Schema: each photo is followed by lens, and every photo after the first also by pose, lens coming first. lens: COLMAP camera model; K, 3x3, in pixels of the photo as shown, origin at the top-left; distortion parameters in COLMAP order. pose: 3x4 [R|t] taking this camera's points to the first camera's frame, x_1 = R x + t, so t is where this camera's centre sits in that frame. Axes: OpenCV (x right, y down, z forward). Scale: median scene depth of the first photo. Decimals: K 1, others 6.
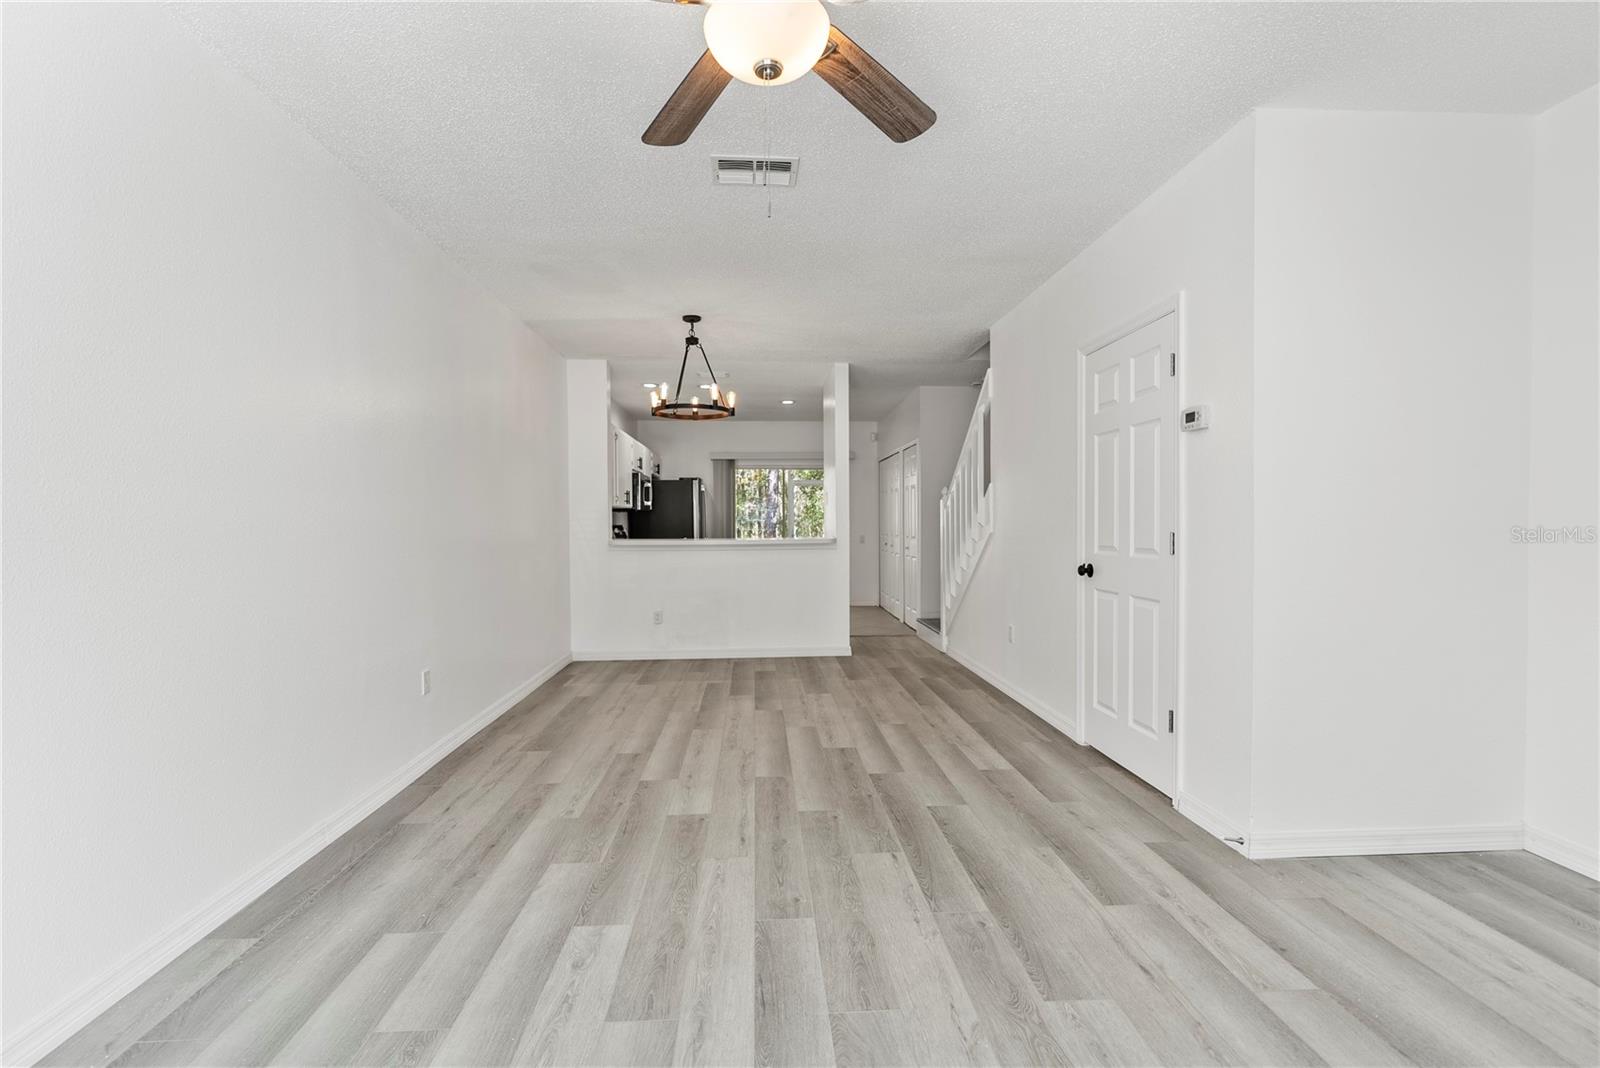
lens RADIAL K [[722.2, 0, 799.8], [0, 722.2, 529.2], [0, 0, 1]] dist [-0.017830, 0.000843]
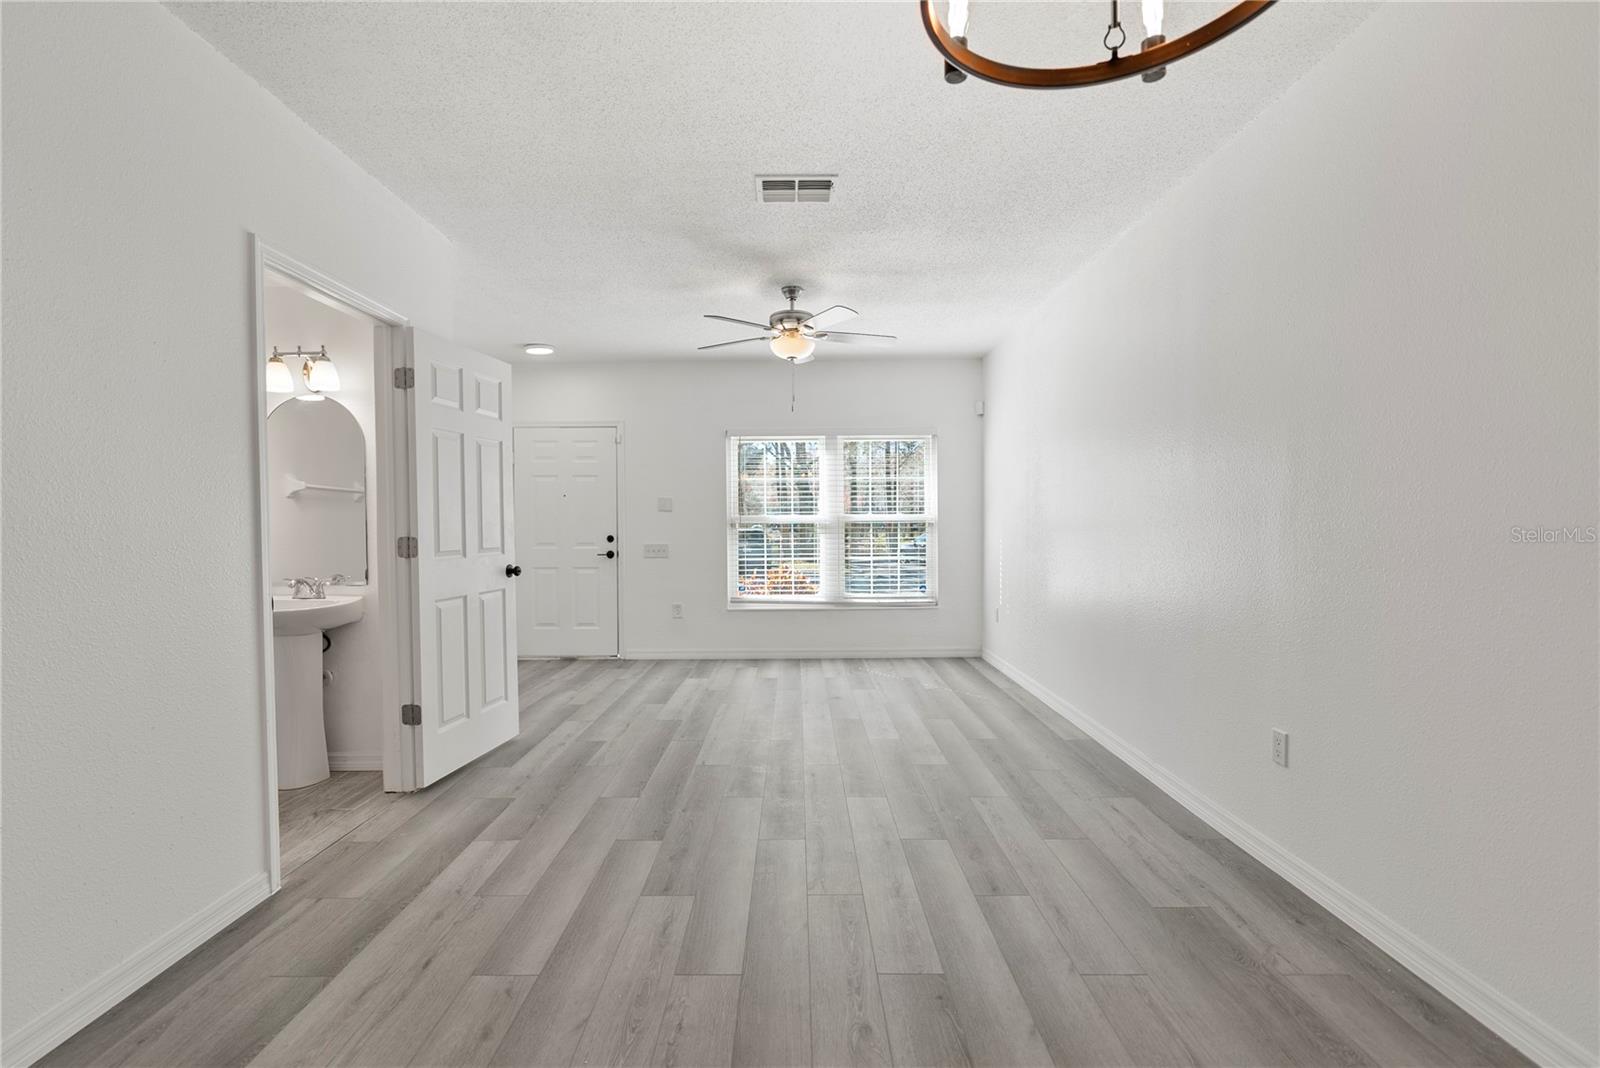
lens RADIAL K [[722.2, 0, 799.9], [0, 722.2, 531.0], [0, 0, 1]] dist [-0.017830, 0.000843]
pose [[-0.998304, 0.011200, 0.057133, -0.113172], [0.012369, 0.999720, 0.020152, -0.016363], [-0.056891, 0.020825, -0.998163, 1.914251]]
